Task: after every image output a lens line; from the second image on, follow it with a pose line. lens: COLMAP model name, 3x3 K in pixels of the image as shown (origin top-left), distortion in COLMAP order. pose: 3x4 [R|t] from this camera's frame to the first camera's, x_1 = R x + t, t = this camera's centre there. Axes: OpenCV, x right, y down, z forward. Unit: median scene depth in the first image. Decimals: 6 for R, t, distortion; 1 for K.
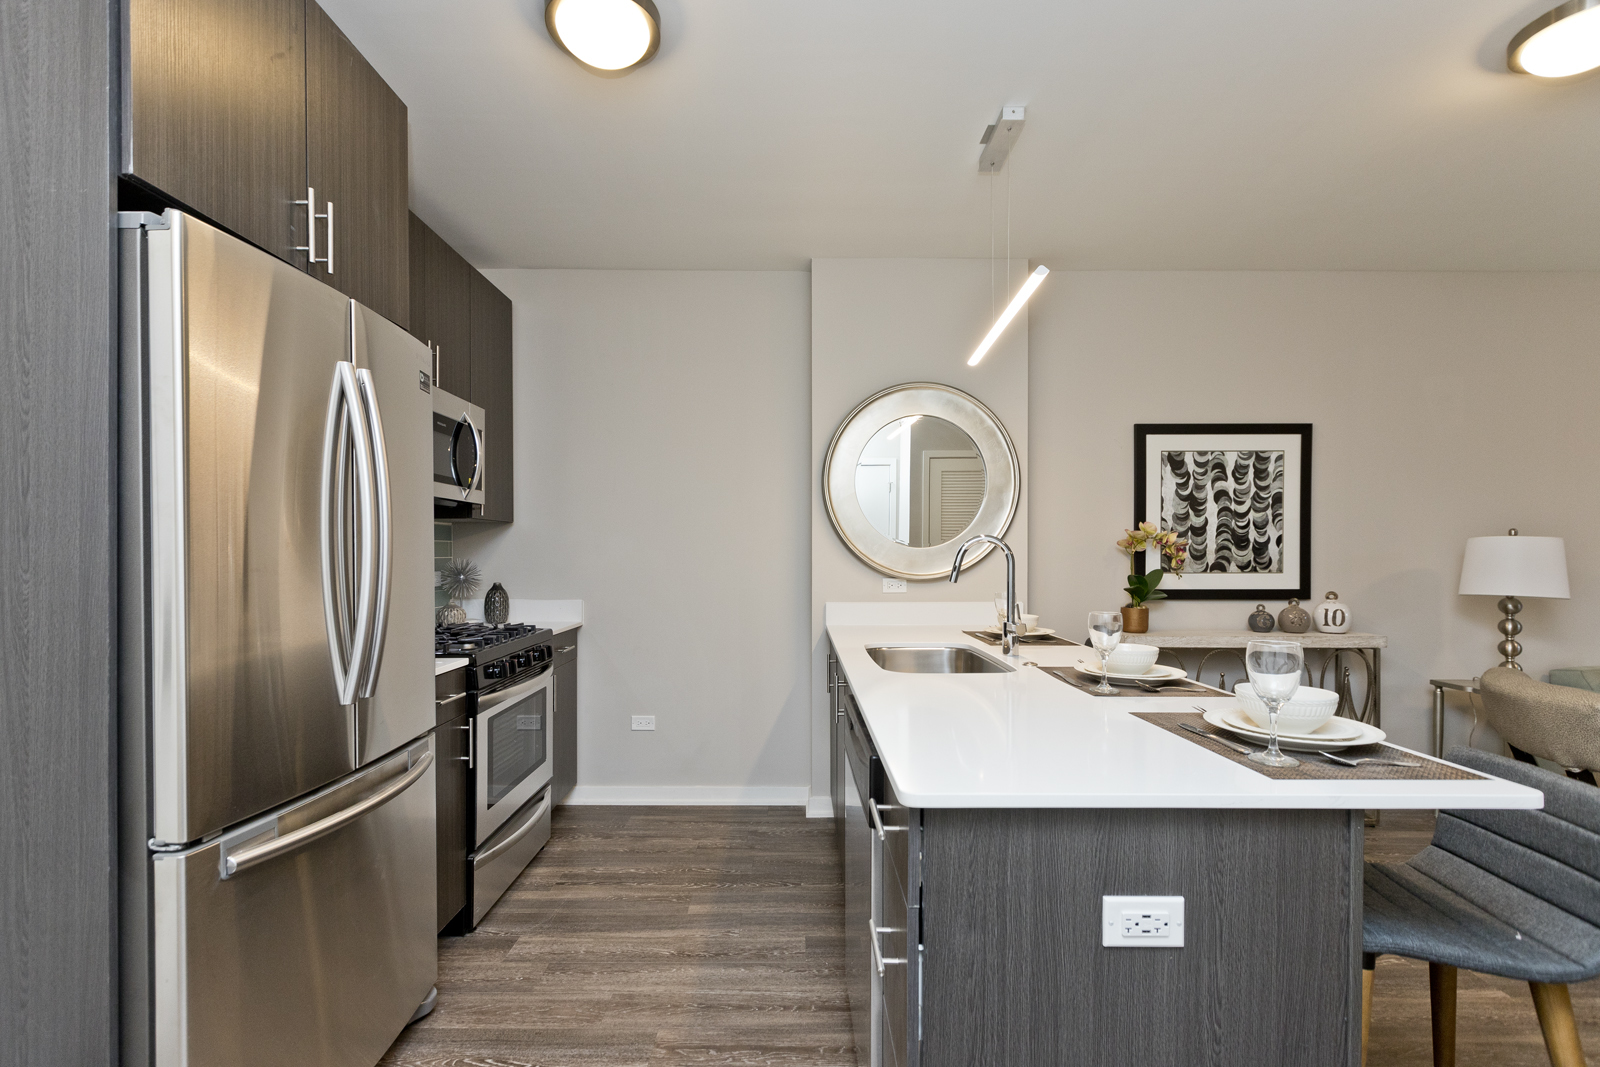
lens RADIAL K [[743.6, 0, 796.9], [0, 743.6, 557.0], [0, 0, 1]] dist [0.005953, 0.000759]
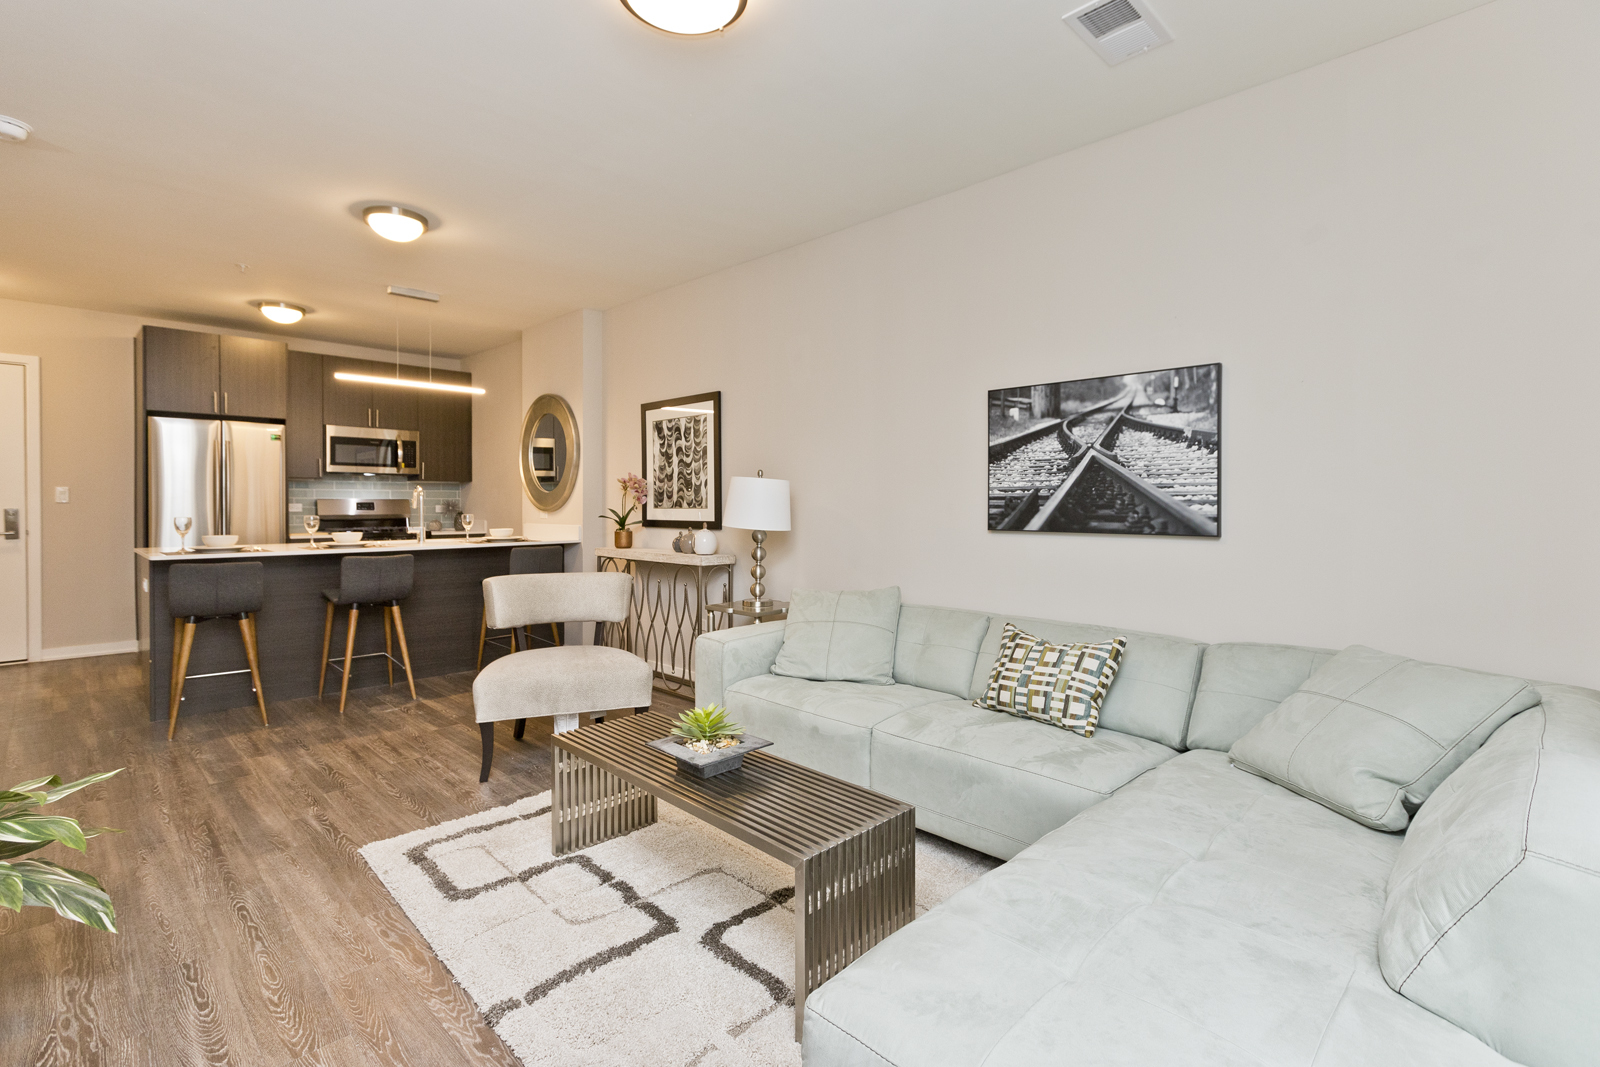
lens RADIAL K [[742.6, 0, 795.9], [0, 742.6, 516.8], [0, 0, 1]] dist [0.002199, 0.000022]
pose [[0.704445, 0.013253, -0.709634, 1.680398], [-0.005780, 0.999900, 0.012936, 0.018334], [0.709735, -0.005011, 0.704451, 0.201381]]
